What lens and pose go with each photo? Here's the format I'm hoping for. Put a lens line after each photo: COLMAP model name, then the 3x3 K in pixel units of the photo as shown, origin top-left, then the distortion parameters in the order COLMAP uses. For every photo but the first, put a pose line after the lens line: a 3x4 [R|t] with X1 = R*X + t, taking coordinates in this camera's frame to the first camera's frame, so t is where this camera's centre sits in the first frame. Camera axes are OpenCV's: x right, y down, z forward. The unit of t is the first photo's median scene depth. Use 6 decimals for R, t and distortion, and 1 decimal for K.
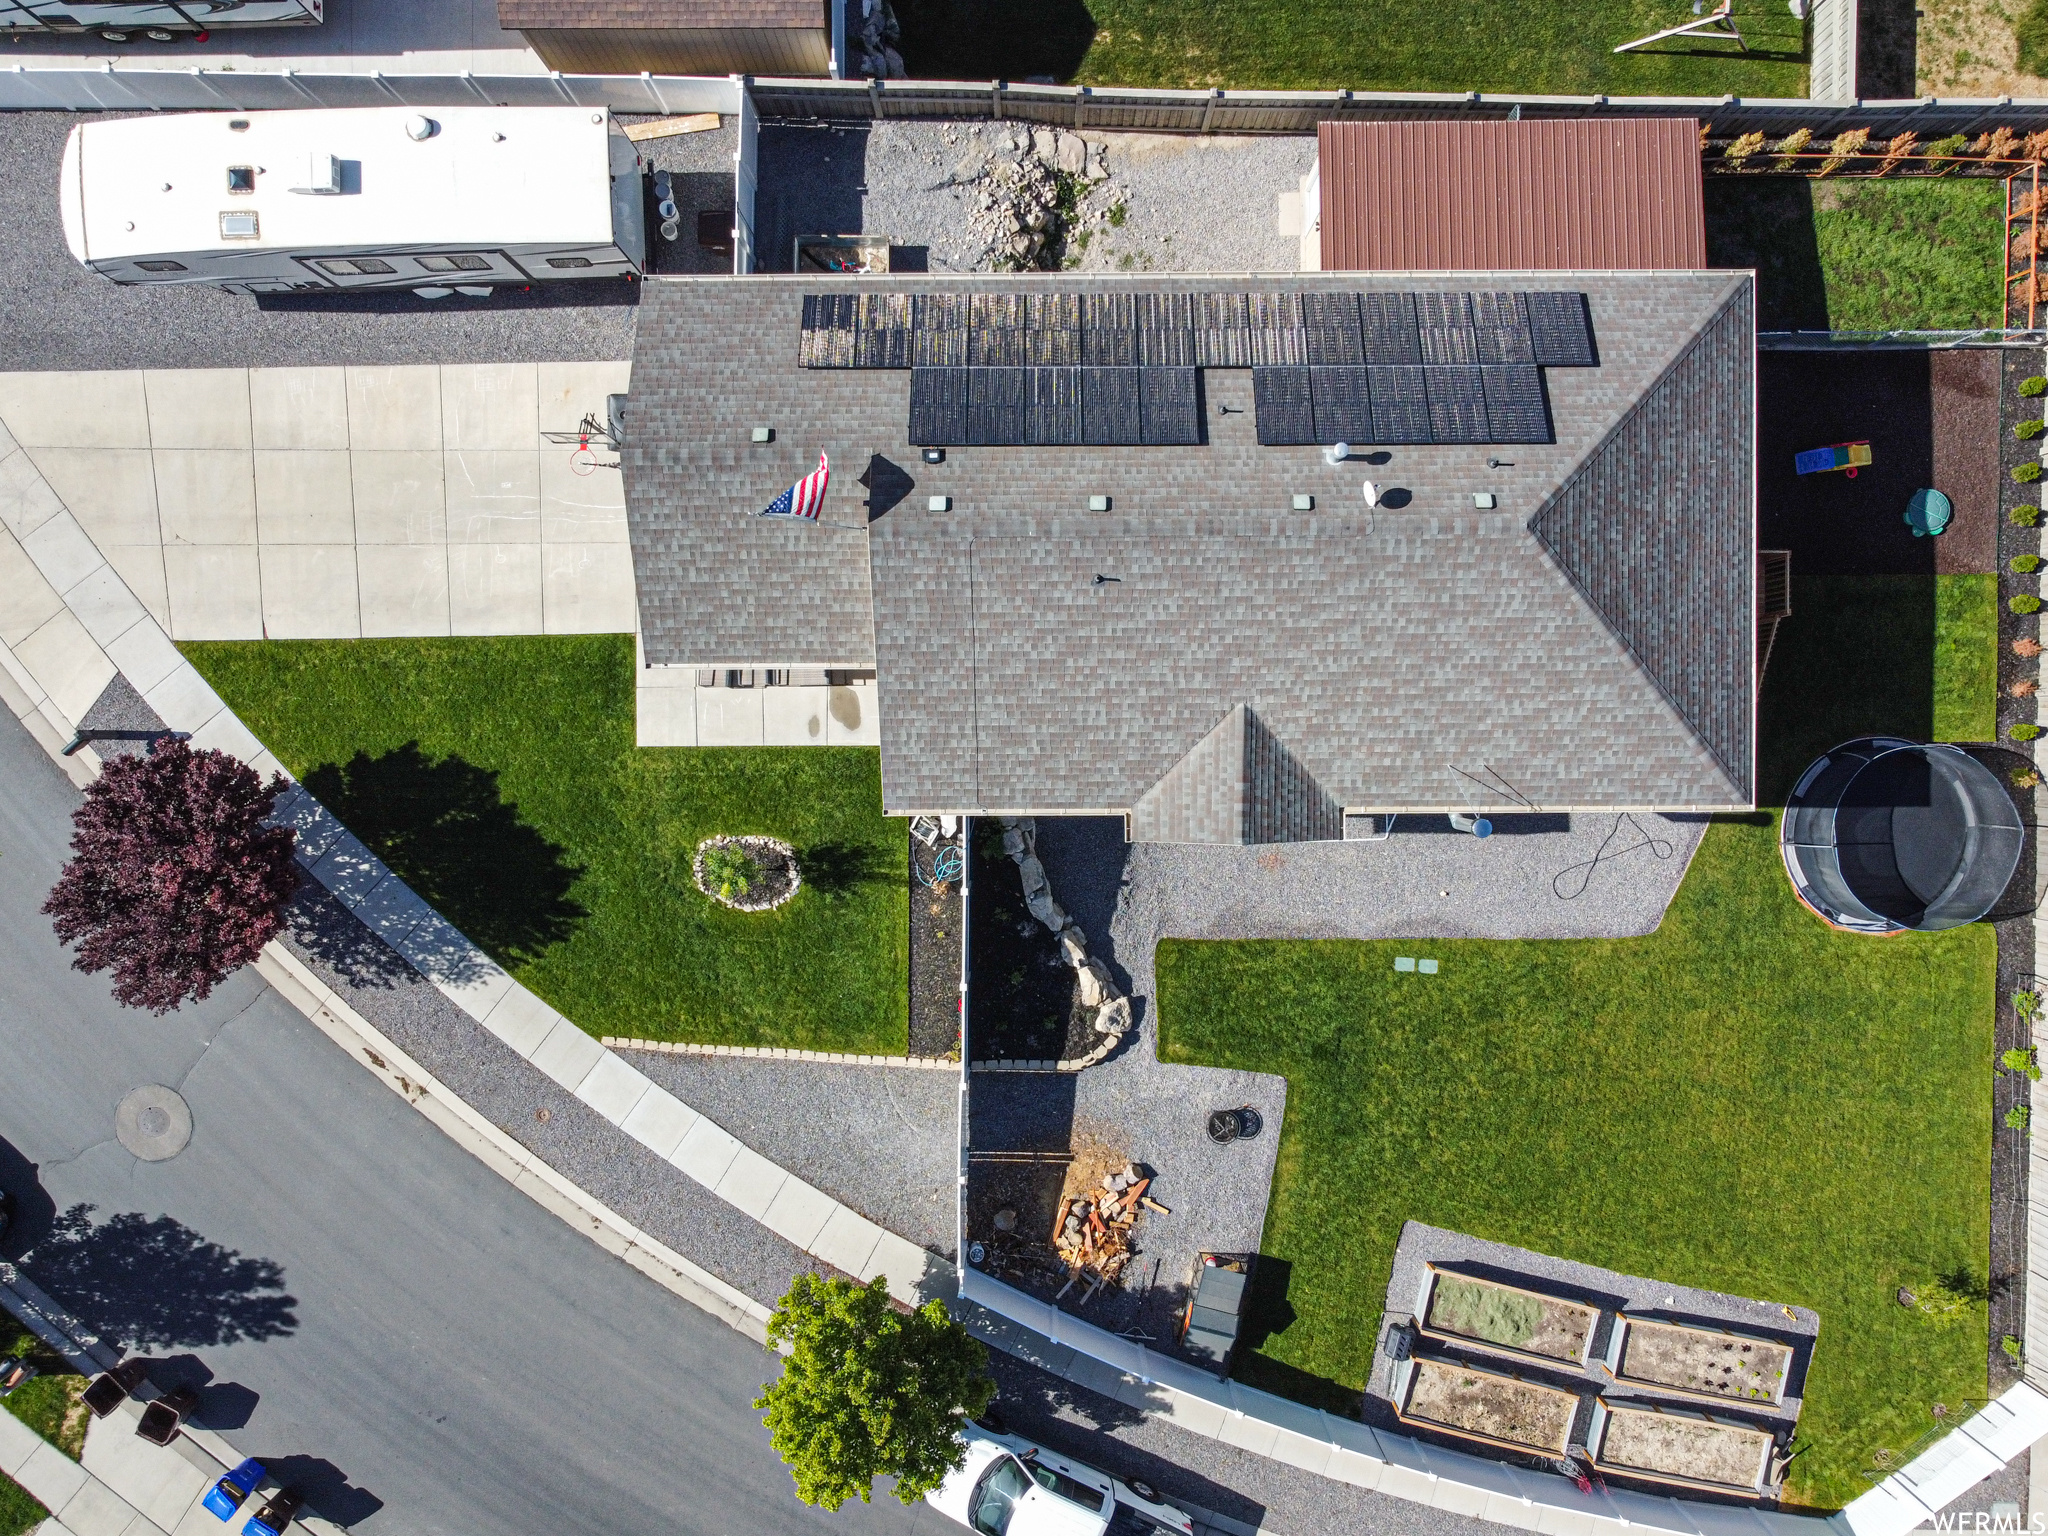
lens RADIAL K [[1543.7, 0, 1036.8], [0, 1543.7, 779.0], [0, 0, 1]] dist [-0.000654, 0.000135]
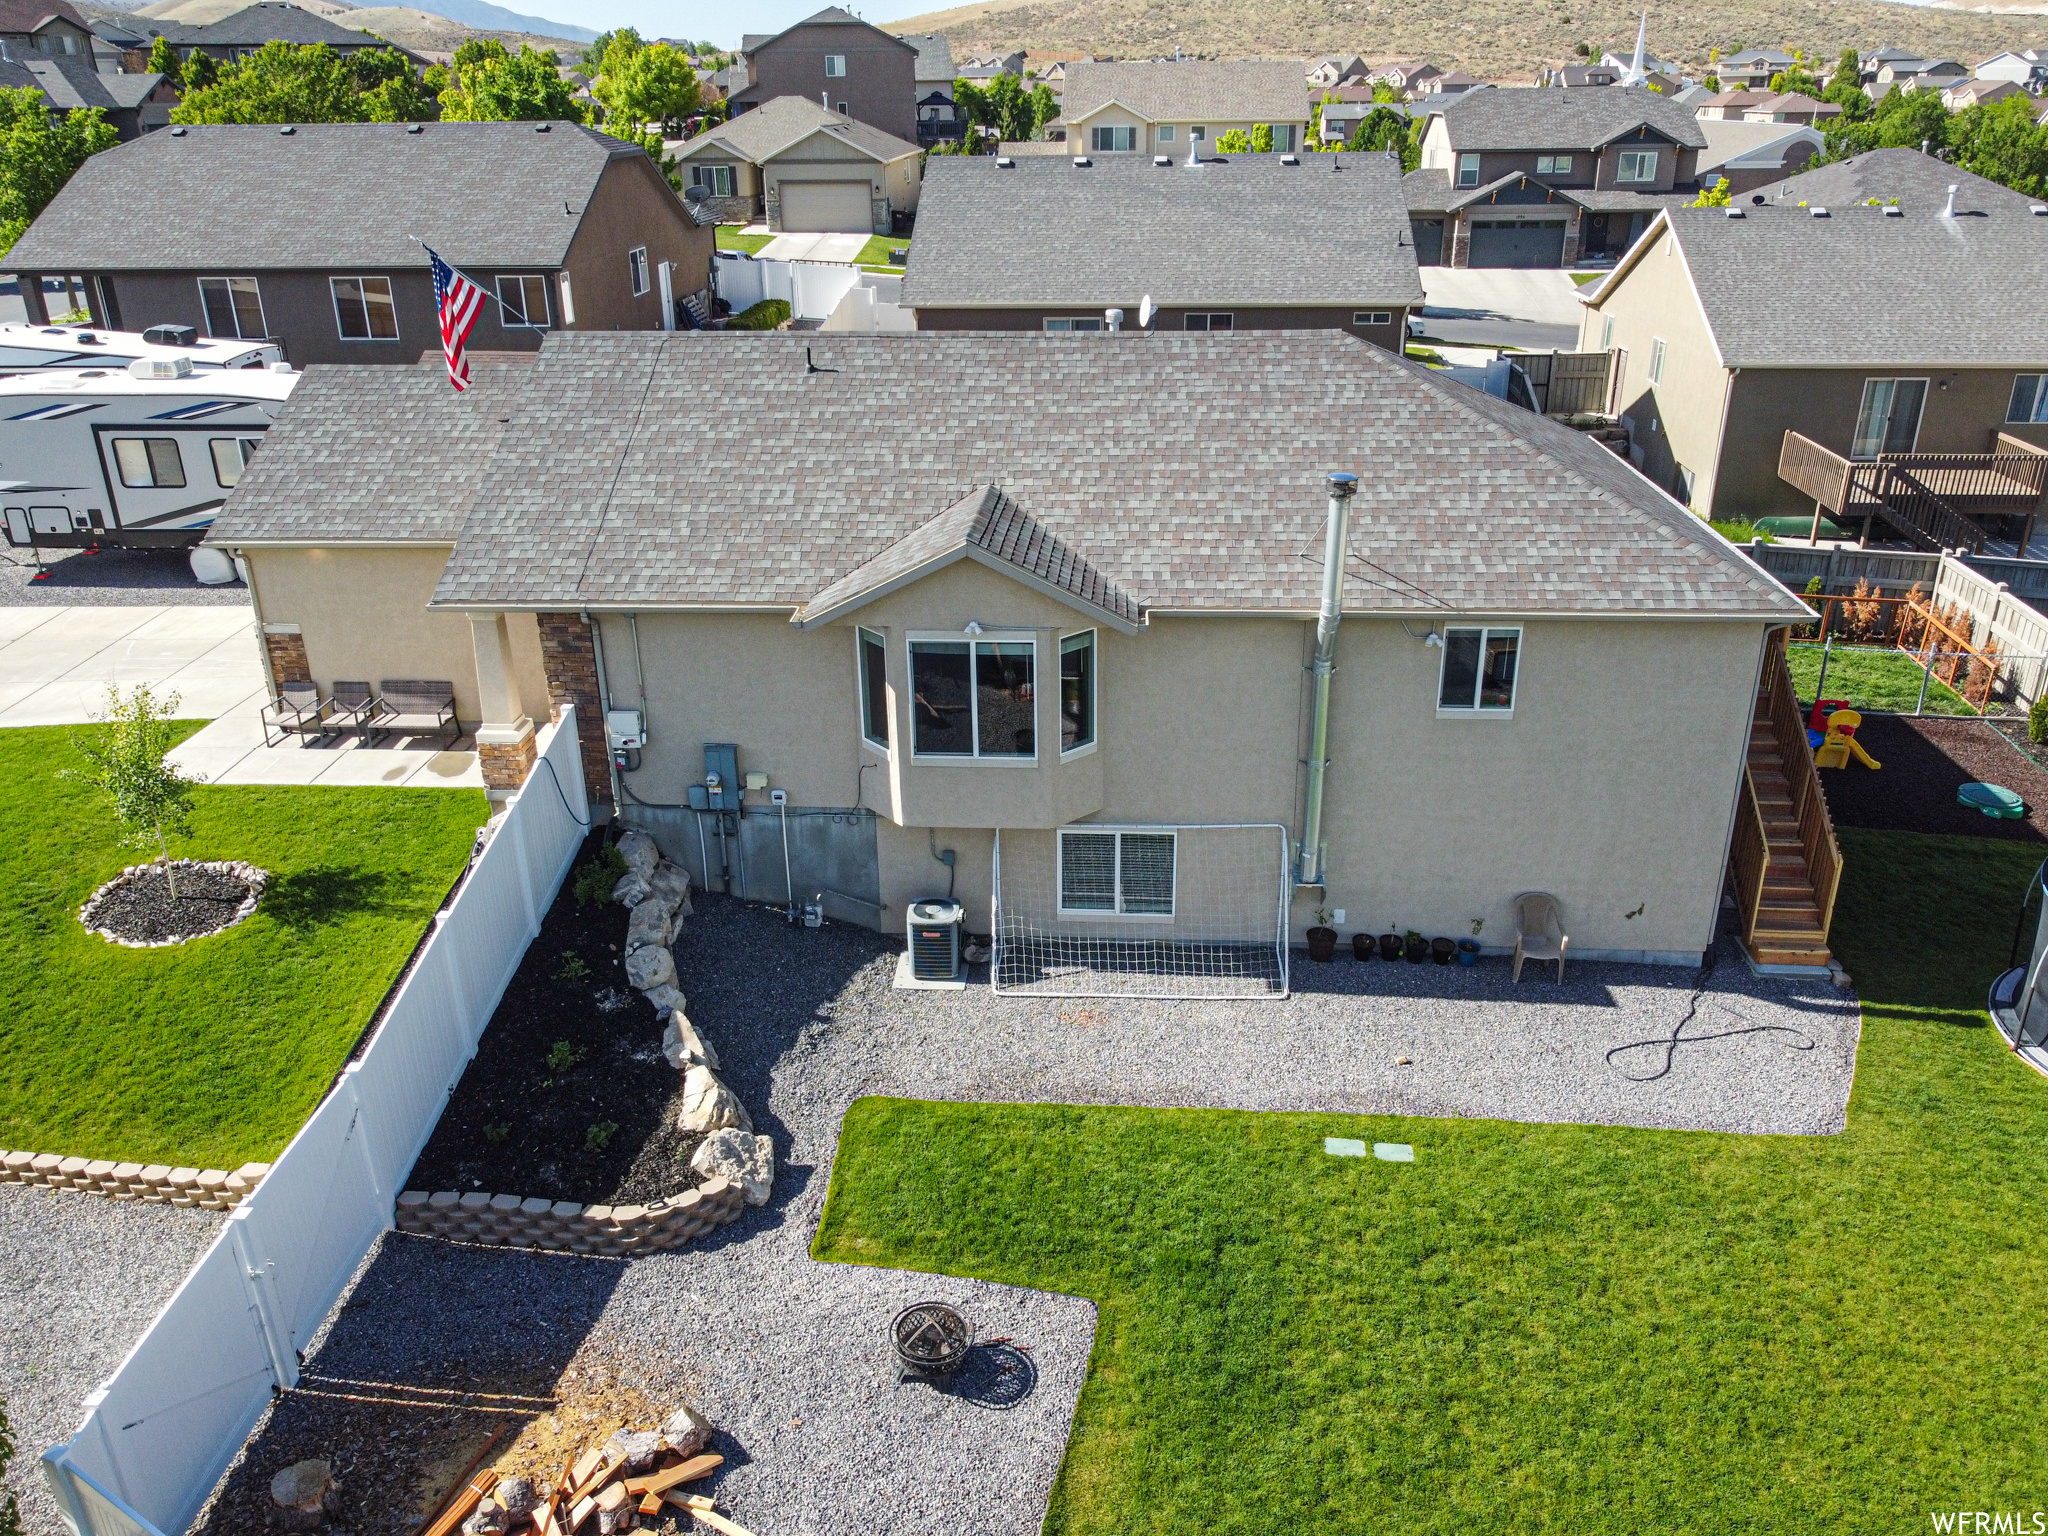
lens RADIAL K [[1543.7, 0, 1036.8], [0, 1543.7, 779.0], [0, 0, 1]] dist [-0.000654, 0.000135]
pose [[0.997501, 0.028194, -0.064777, 0.202423], [-0.070647, 0.397657, -0.914810, 0.638319], [-0.000033, 0.917101, 0.398656, 0.834017]]
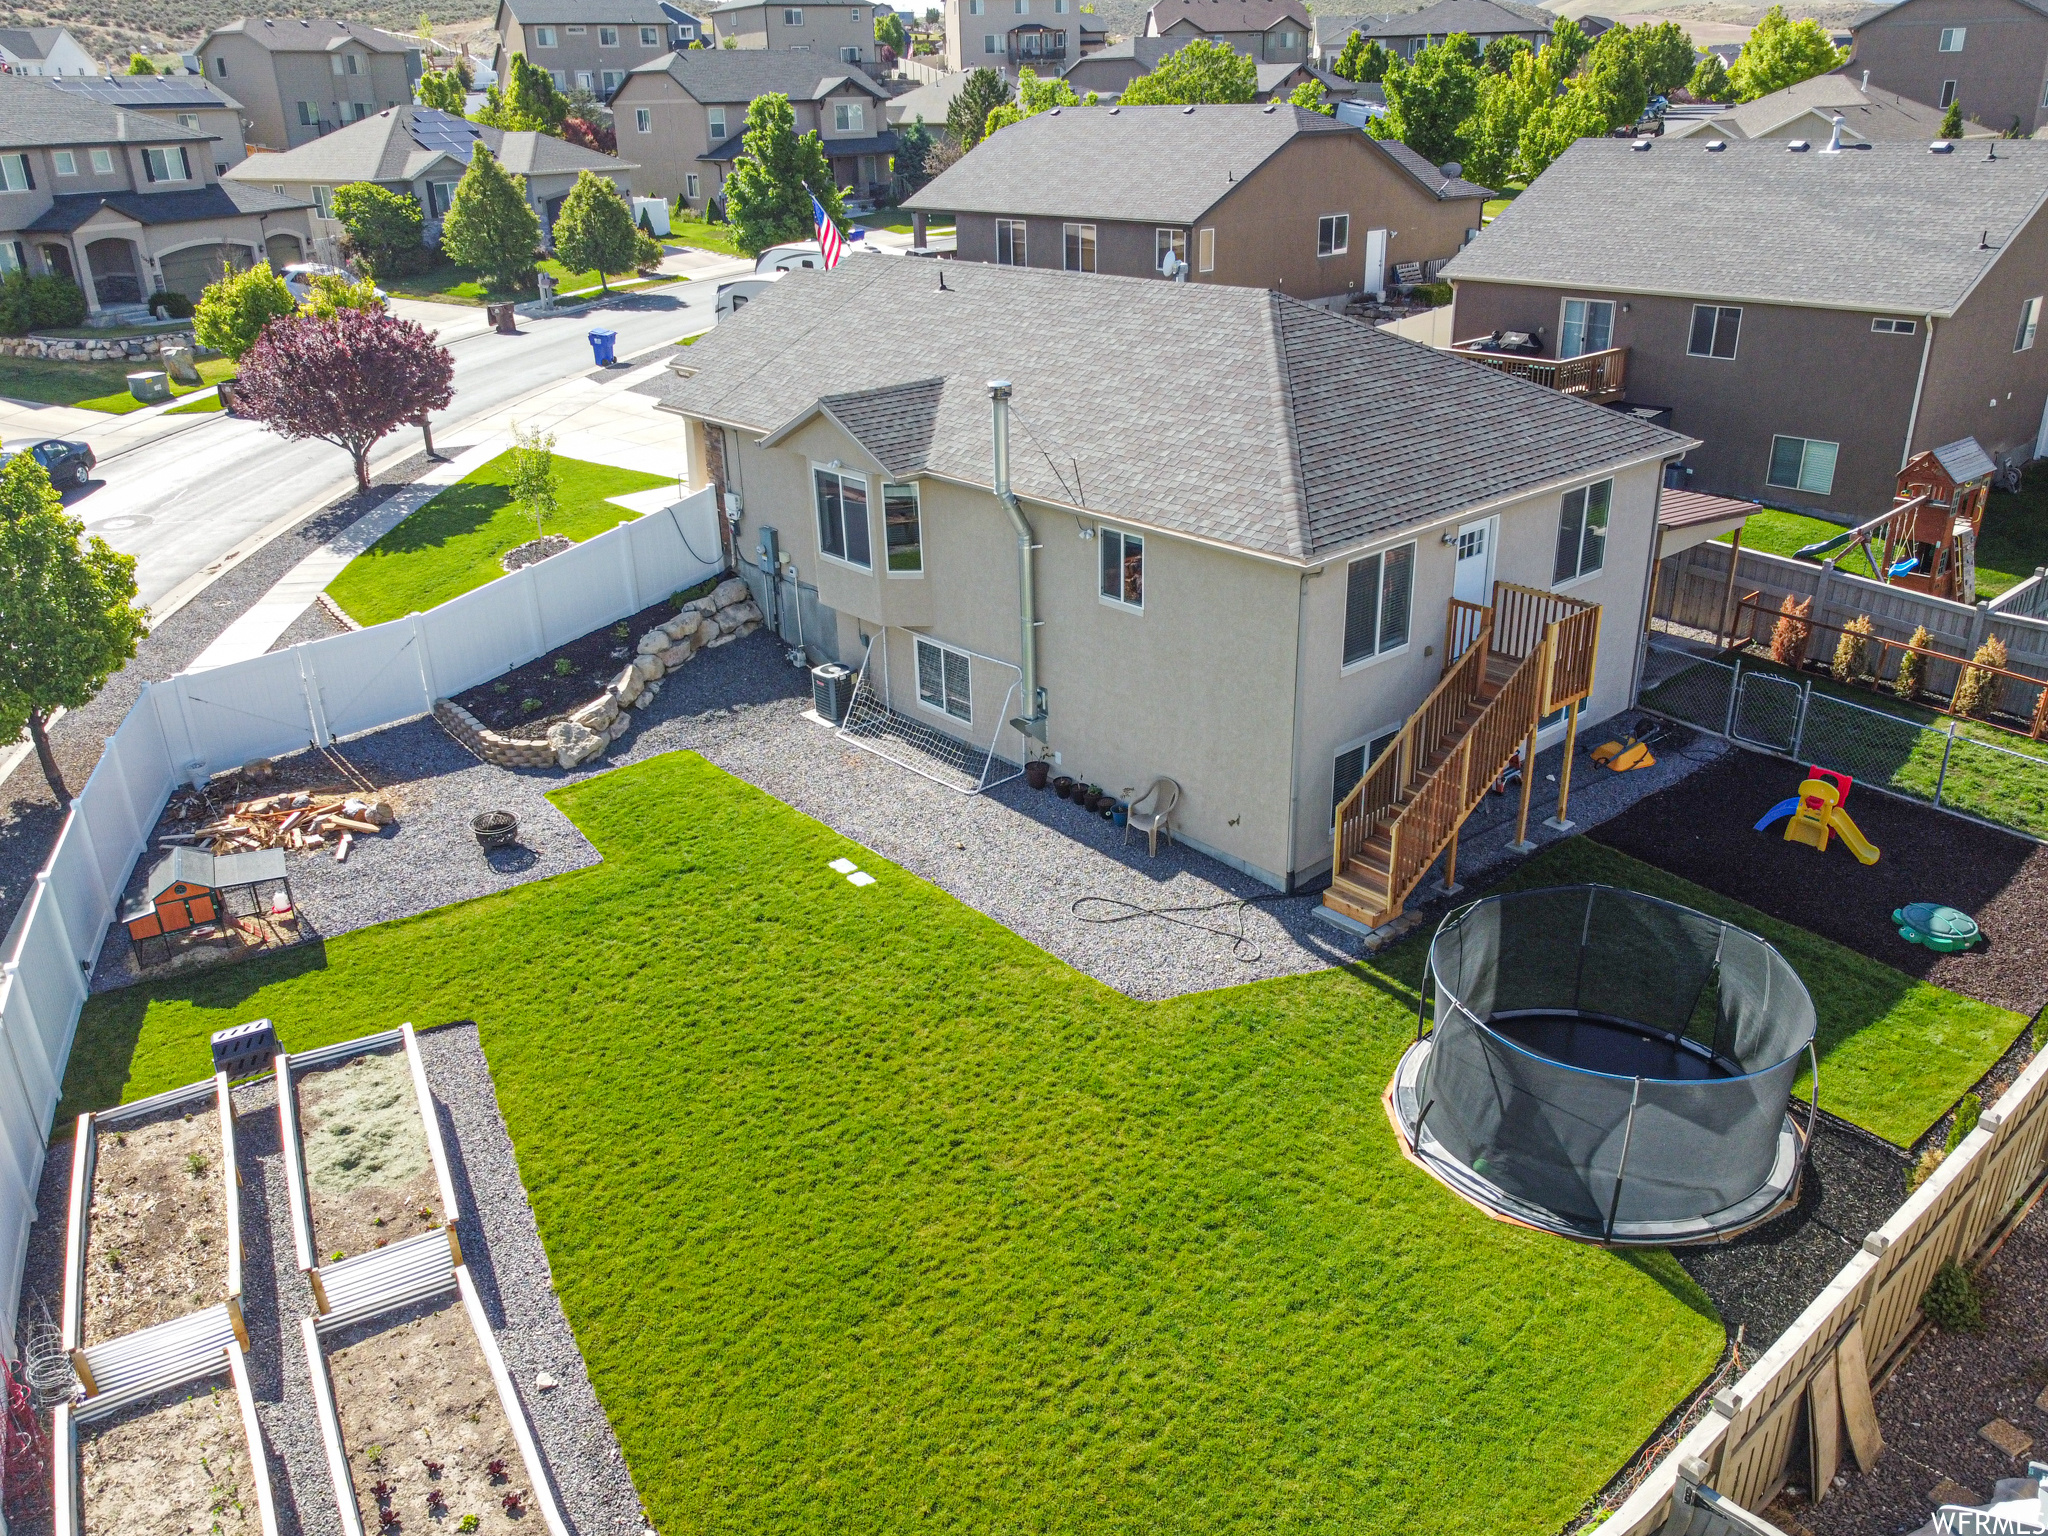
lens RADIAL K [[1543.7, 0, 1036.8], [0, 1543.7, 779.0], [0, 0, 1]] dist [-0.000654, 0.000135]
pose [[0.661199, 0.301166, -0.687106, 0.892698], [-0.750183, 0.273311, -0.602102, 0.540550], [0.006461, 0.913565, 0.406642, 0.831731]]
